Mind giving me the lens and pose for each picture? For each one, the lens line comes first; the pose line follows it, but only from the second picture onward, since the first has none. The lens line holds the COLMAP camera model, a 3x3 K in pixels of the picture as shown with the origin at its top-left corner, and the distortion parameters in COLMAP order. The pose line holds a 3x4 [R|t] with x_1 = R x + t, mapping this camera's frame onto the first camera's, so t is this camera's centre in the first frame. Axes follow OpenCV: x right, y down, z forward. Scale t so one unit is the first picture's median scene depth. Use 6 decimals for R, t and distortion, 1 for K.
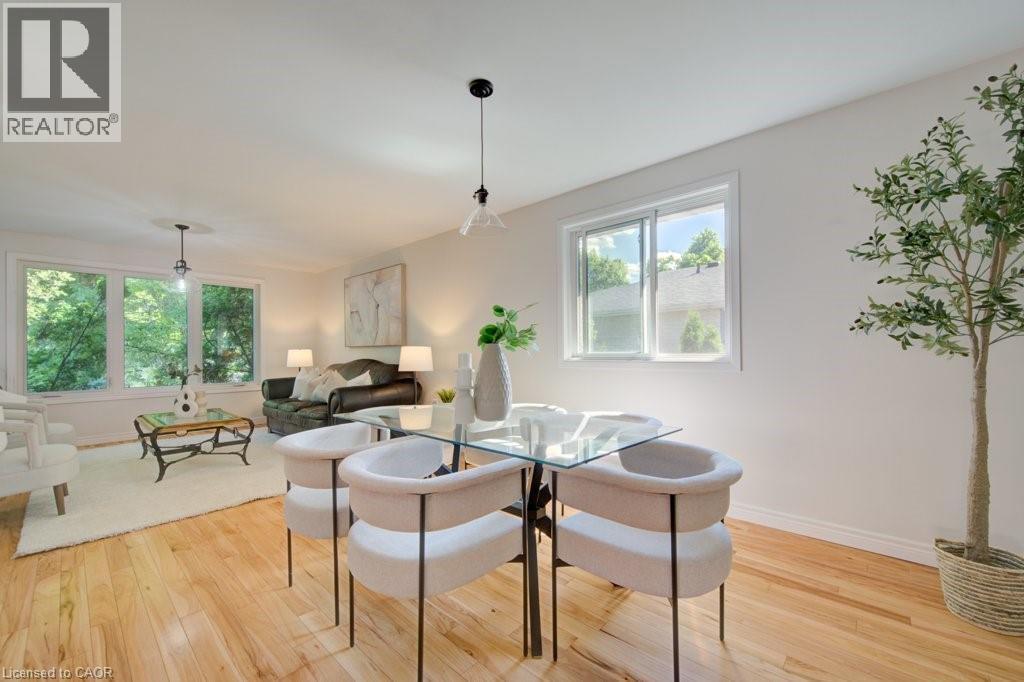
lens RADIAL K [[410.2, 0, 516.9], [0, 410.2, 350.5], [0, 0, 1]] dist [0.001068, 0.000064]
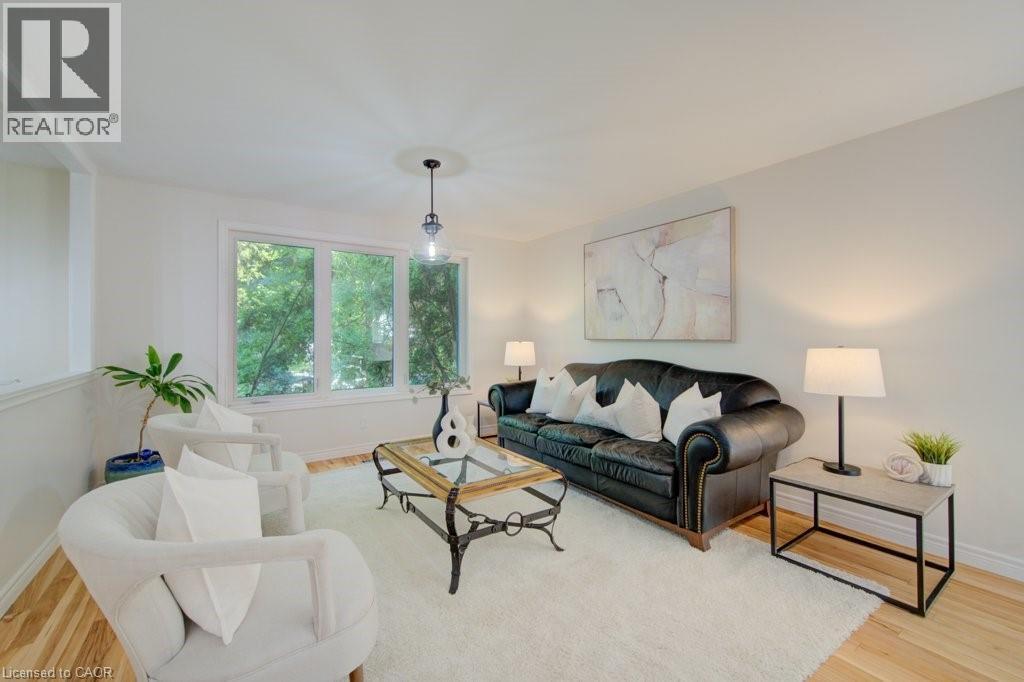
lens RADIAL K [[411.1, 0, 501.2], [0, 411.1, 335.1], [0, 0, 1]] dist [0.015874, -0.000132]
pose [[0.969802, 0.004548, -0.243850, -0.541278], [-0.004204, 0.999989, 0.001931, -0.023867], [0.243856, -0.000848, 0.969811, 0.376640]]
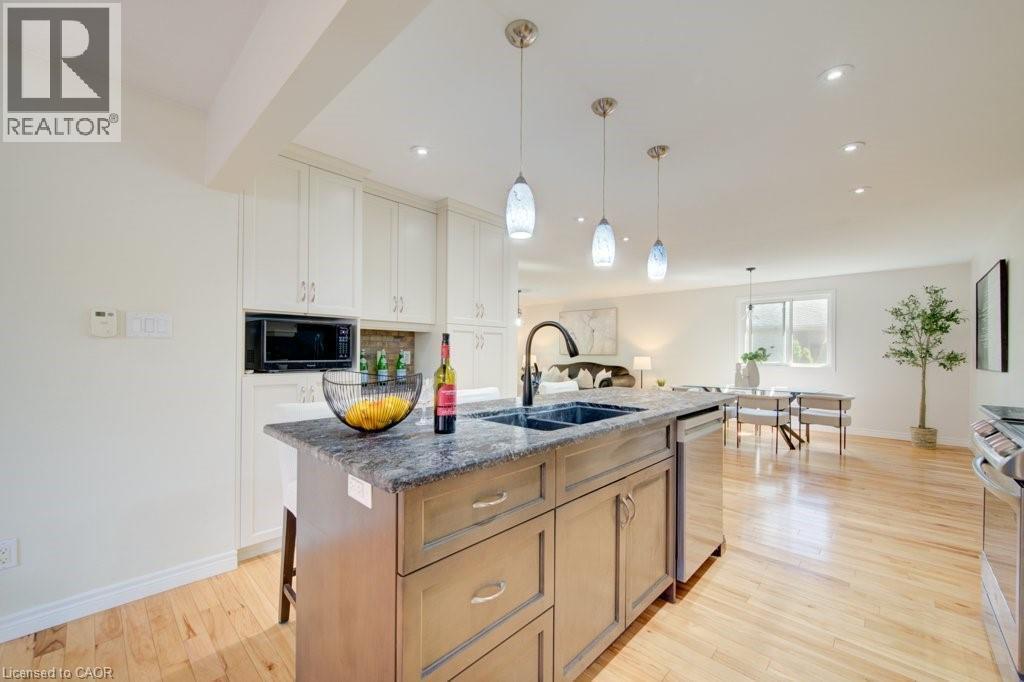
lens RADIAL K [[410.2, 0, 516.9], [0, 410.2, 350.5], [0, 0, 1]] dist [0.001068, 0.000064]
pose [[0.999777, 0.014285, -0.015526, -0.791731], [-0.014287, 0.999898, -0.000055, -0.028069], [0.015524, 0.000277, 0.999879, -0.889810]]
